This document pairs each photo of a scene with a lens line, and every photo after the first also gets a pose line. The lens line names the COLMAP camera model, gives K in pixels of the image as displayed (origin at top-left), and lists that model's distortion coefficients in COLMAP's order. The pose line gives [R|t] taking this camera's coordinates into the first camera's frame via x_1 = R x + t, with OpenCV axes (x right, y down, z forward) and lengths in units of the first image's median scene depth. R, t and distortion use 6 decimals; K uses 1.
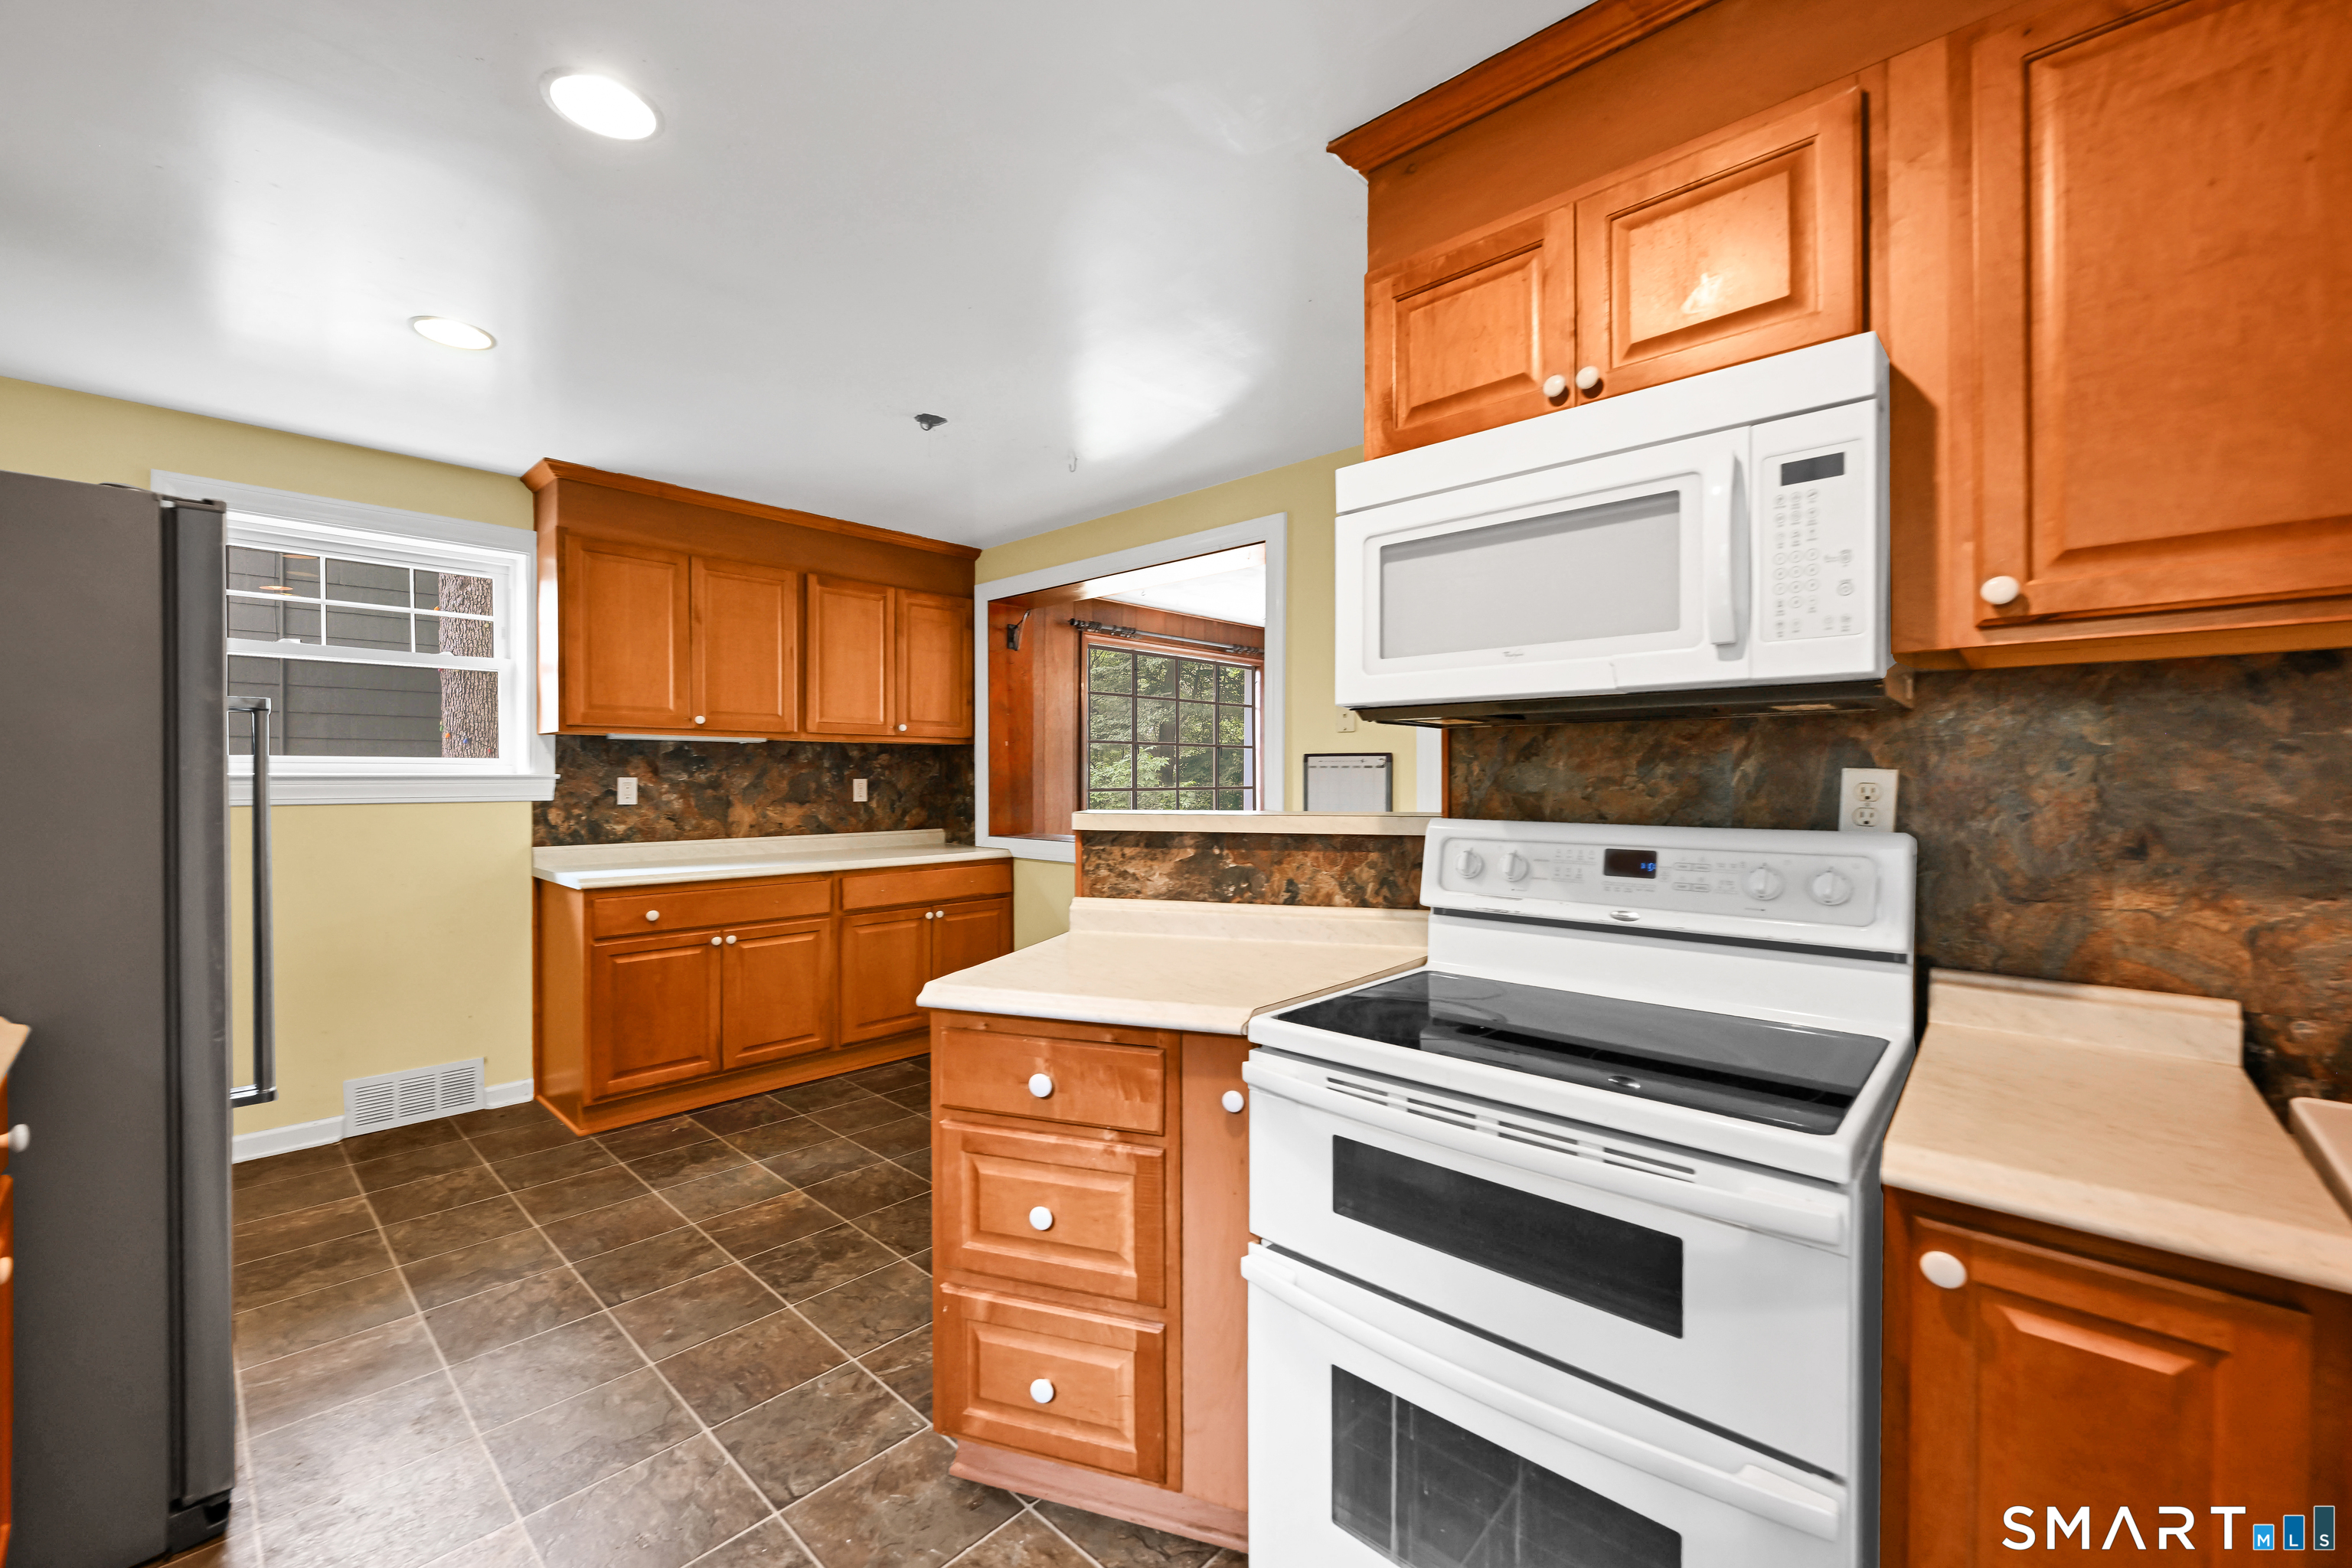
lens RADIAL K [[940.6, 0, 1186.4], [0, 940.6, 780.1], [0, 0, 1]] dist [0.000298, 0.000014]
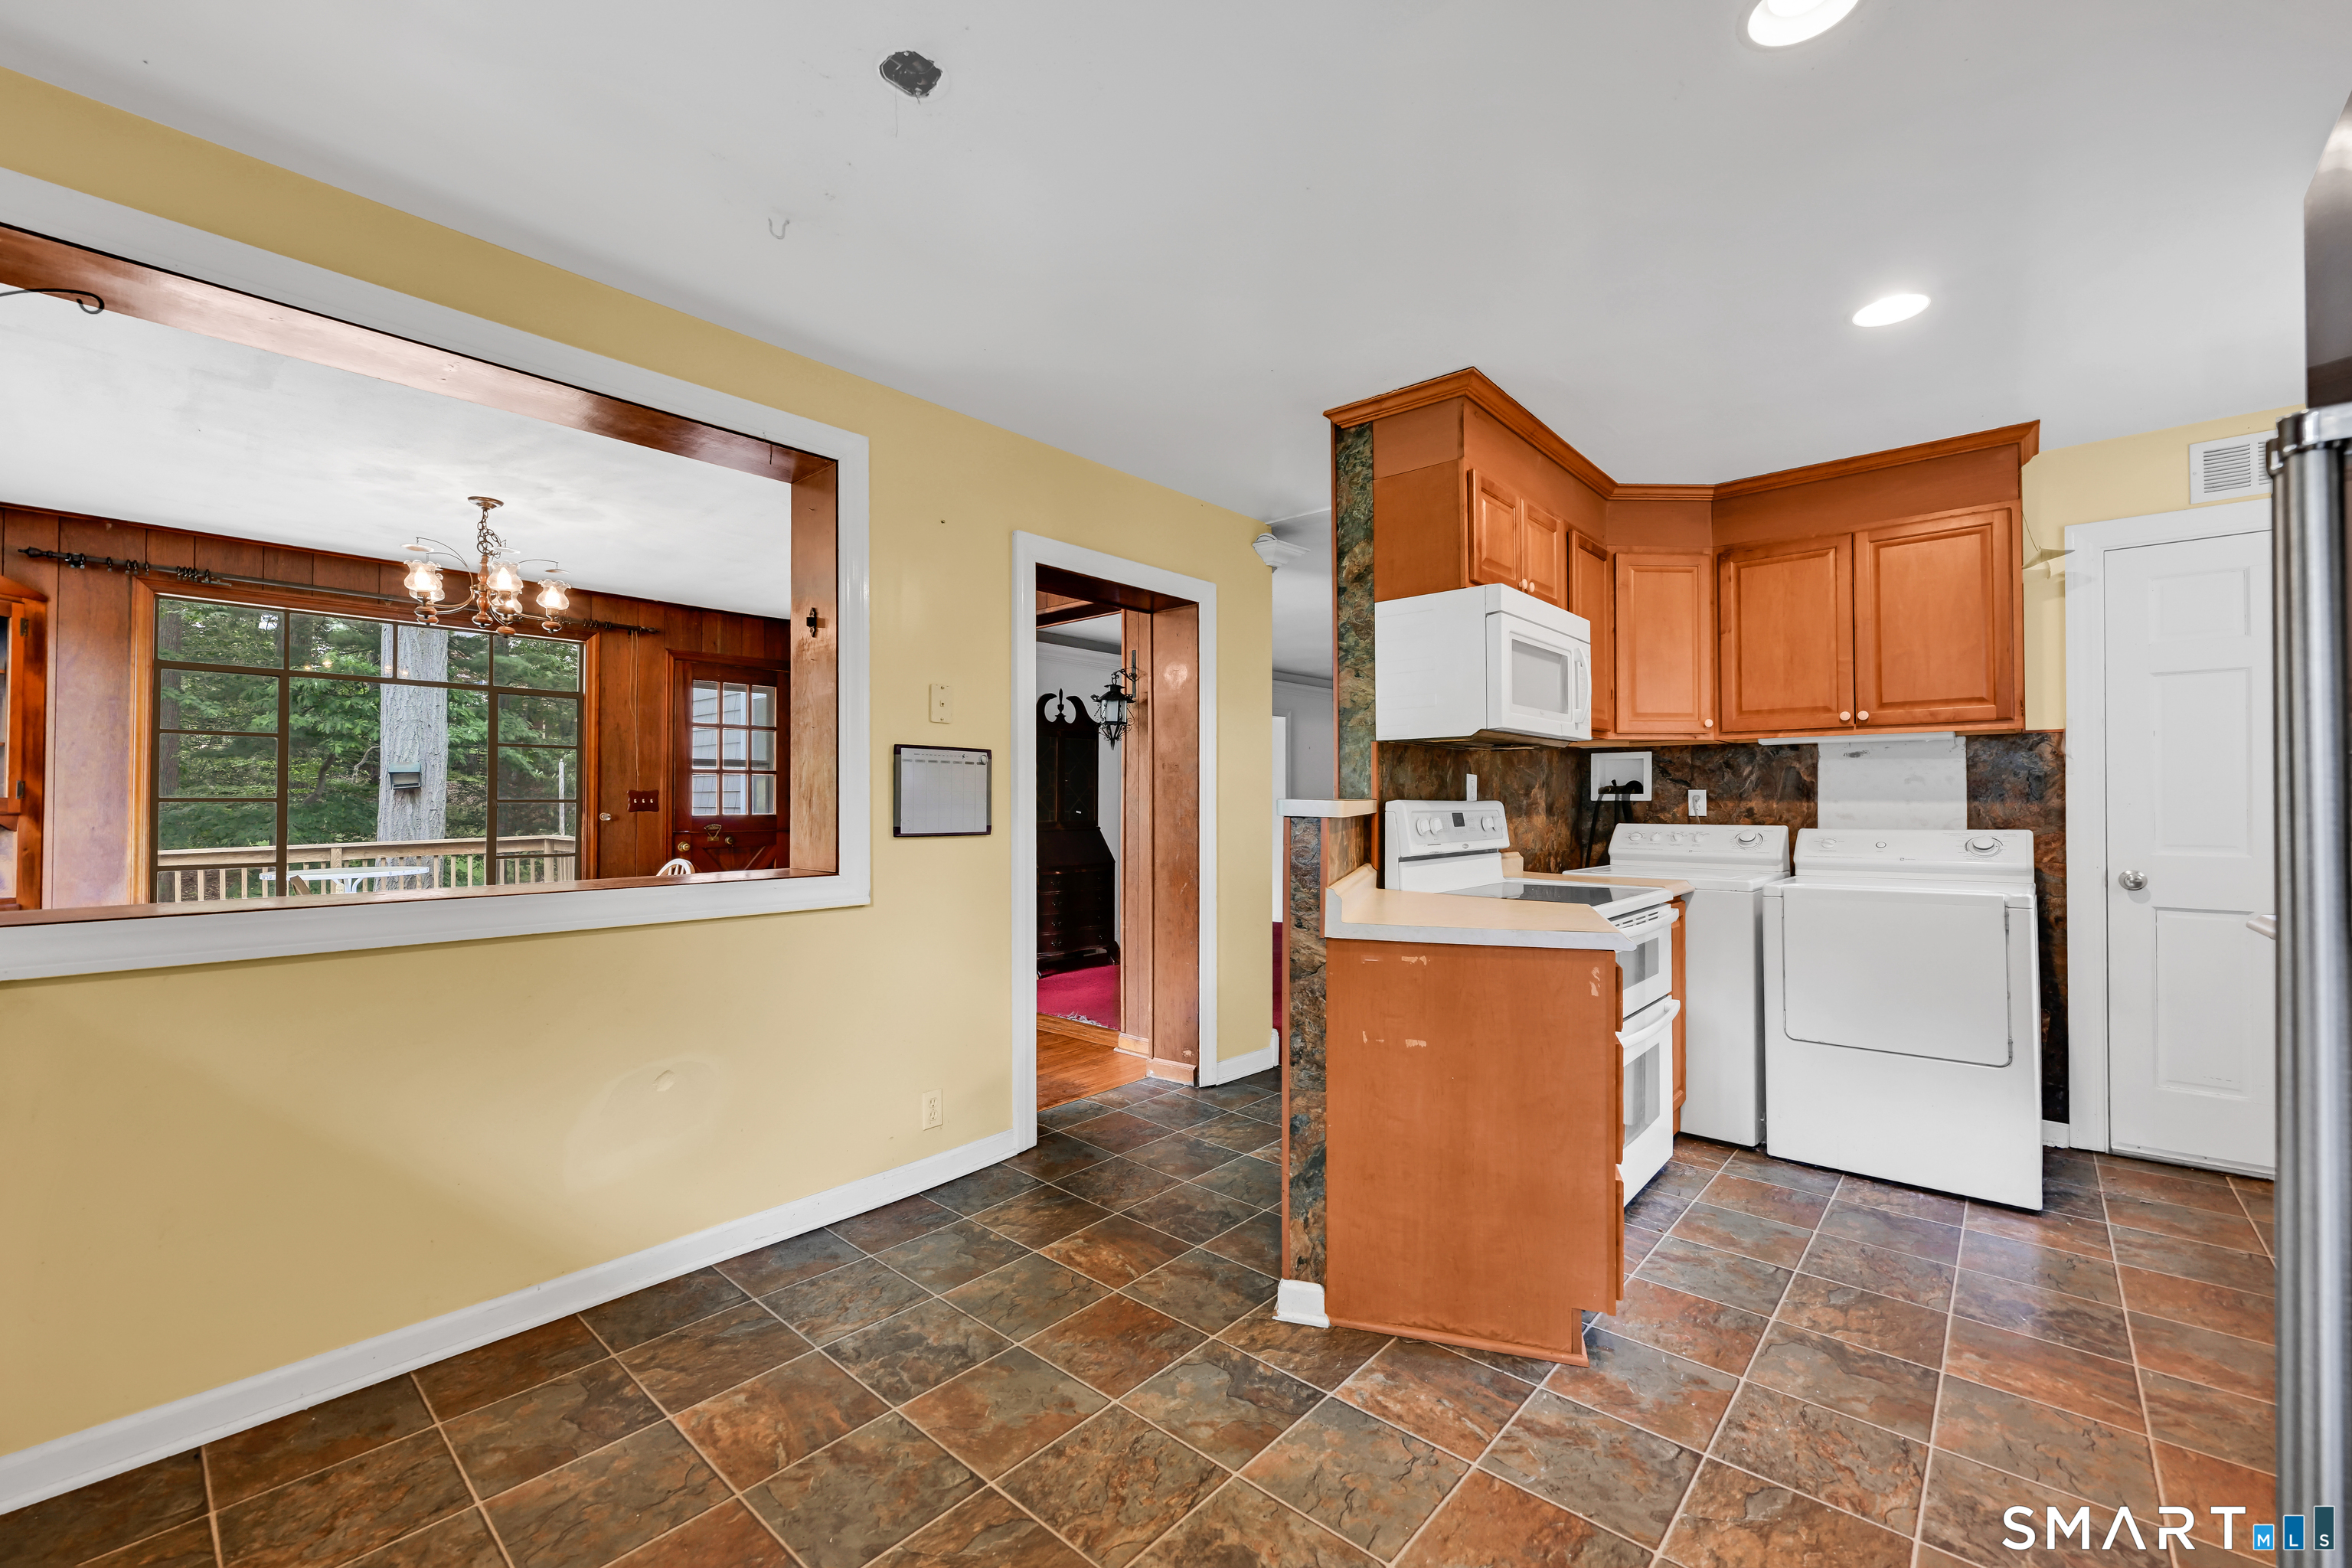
lens RADIAL K [[948.2, 0, 1181.0], [0, 948.2, 790.3], [0, 0, 1]] dist [-0.001600, -0.000244]
pose [[-0.014020, 0.011397, 0.999837, -1.360467], [0.002776, 0.999932, -0.011359, 0.043829], [-0.999898, 0.002616, -0.014051, 1.457579]]
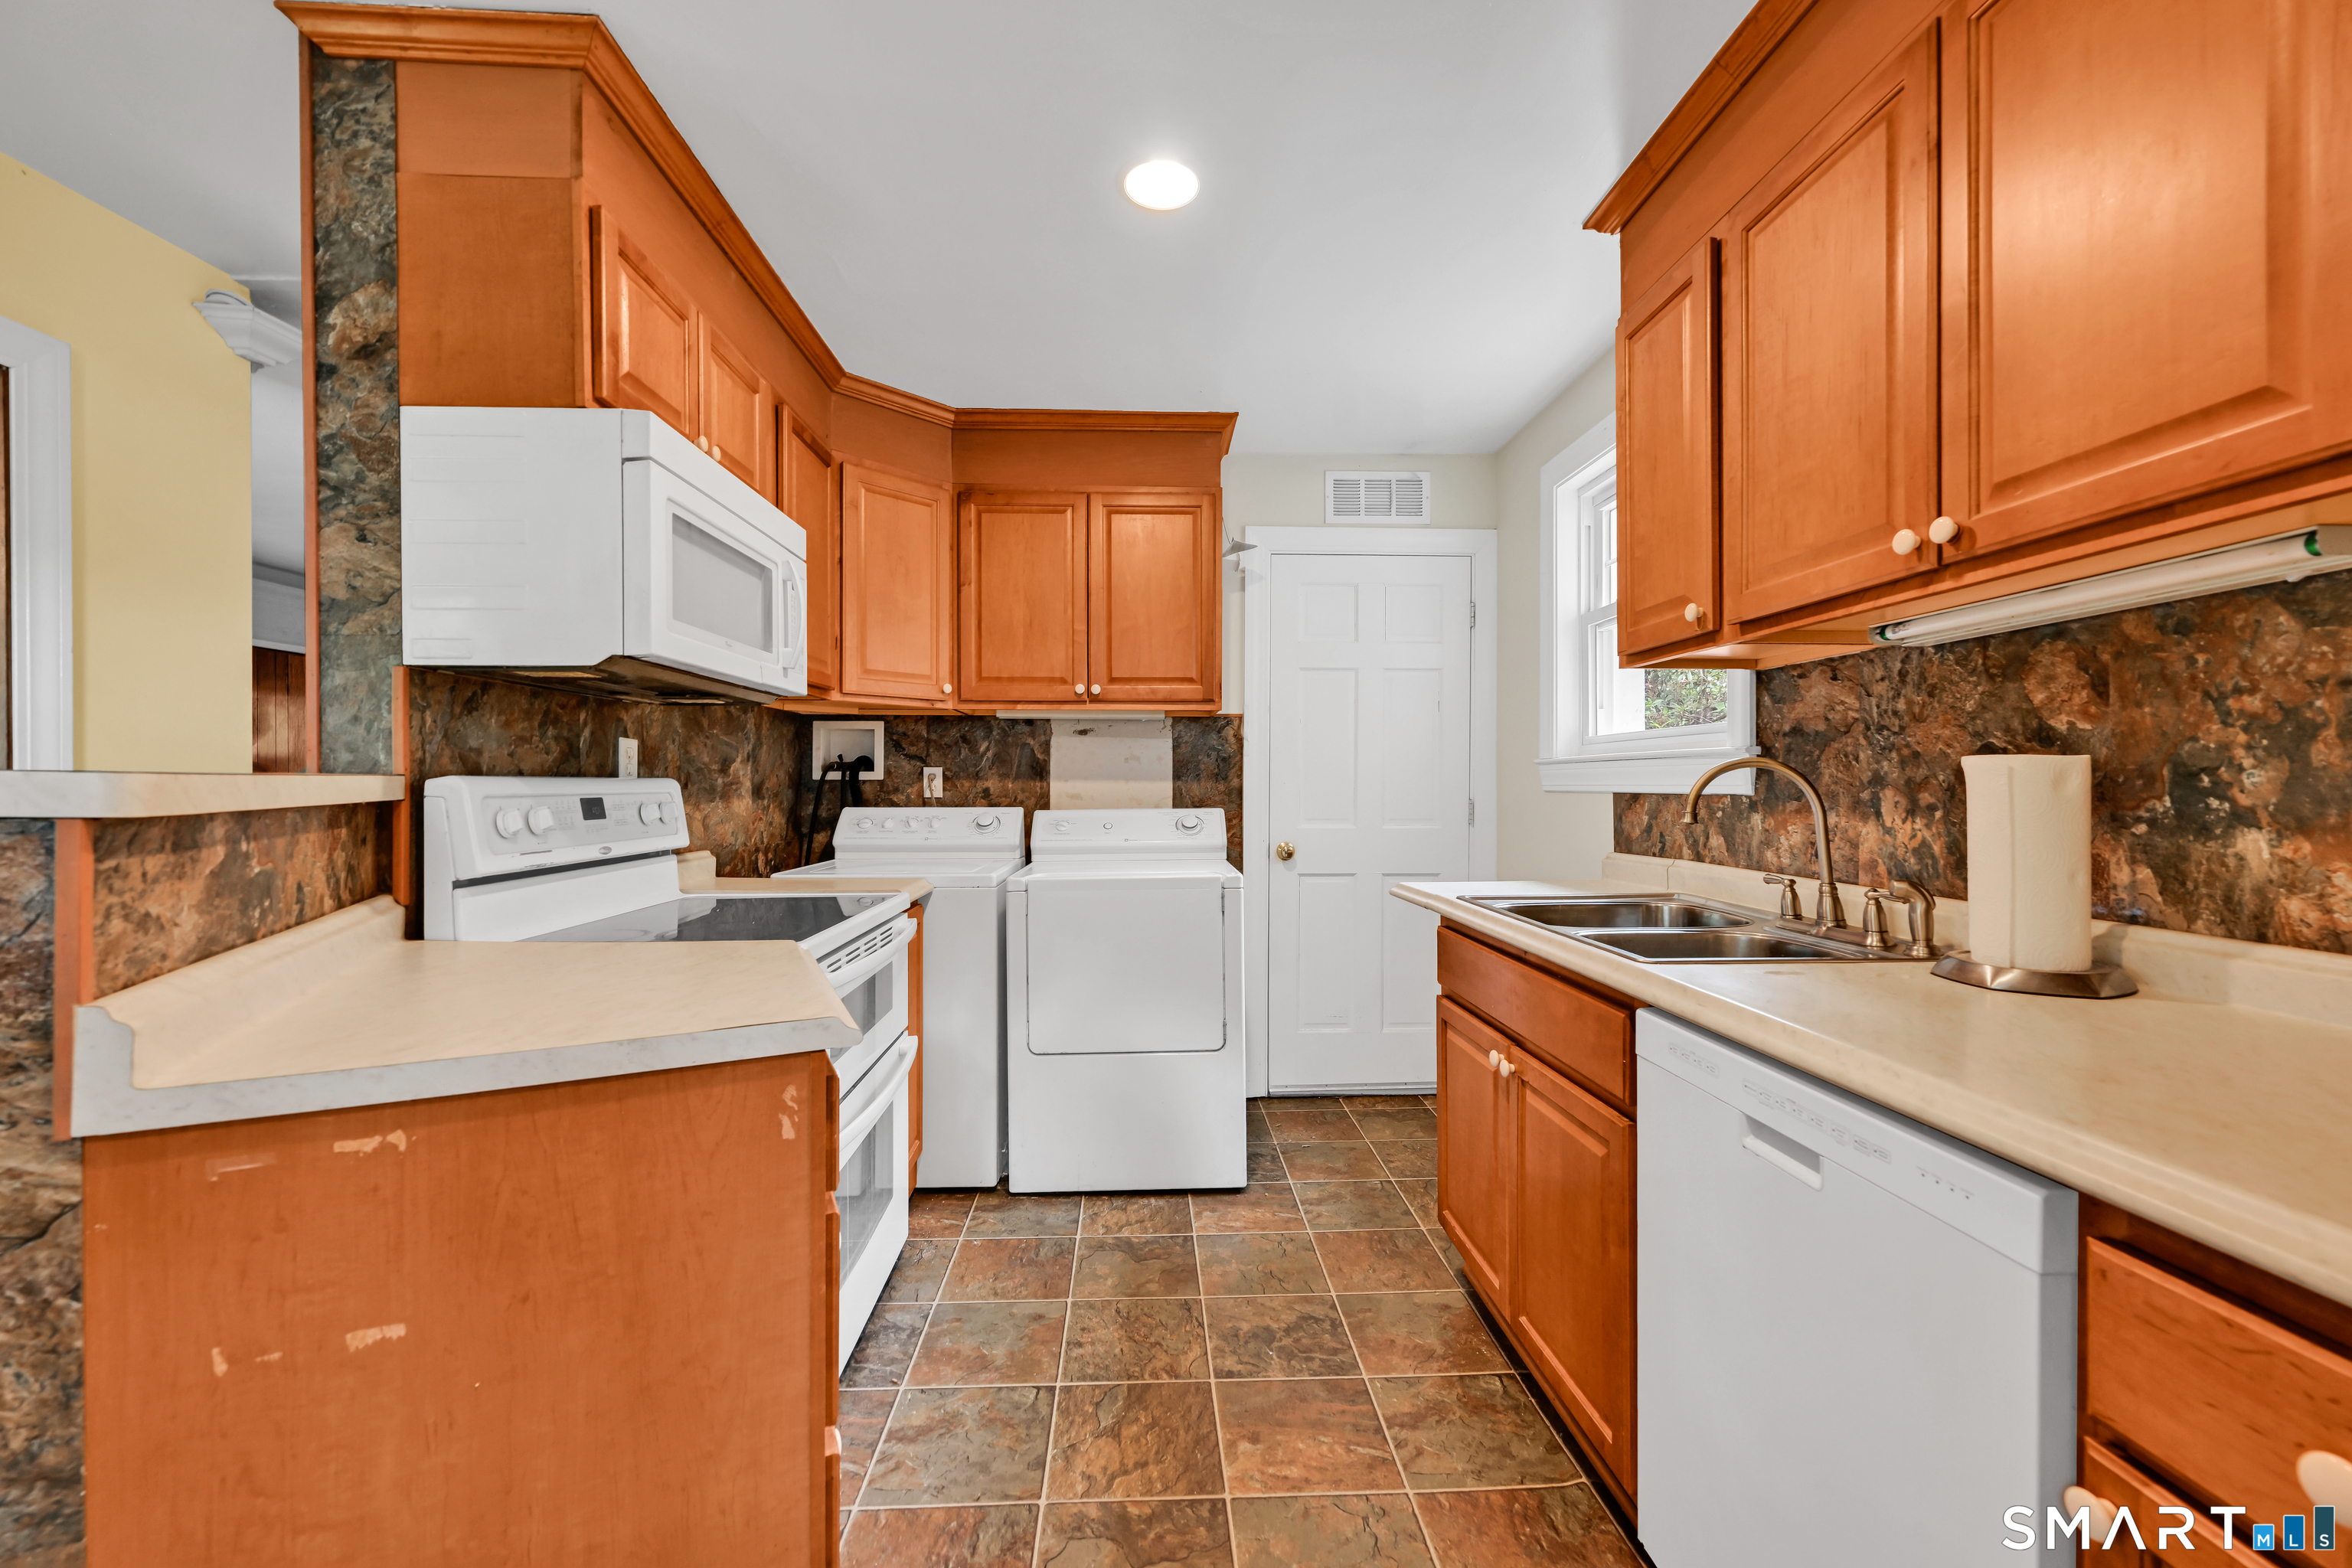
lens RADIAL K [[948.2, 0, 1181.0], [0, 948.2, 790.3], [0, 0, 1]] dist [-0.001600, -0.000244]
pose [[-0.703992, -0.008011, 0.710163, -0.851171], [-0.000270, 0.999939, 0.011011, 0.046547], [-0.710208, 0.007560, -0.703952, 1.200909]]
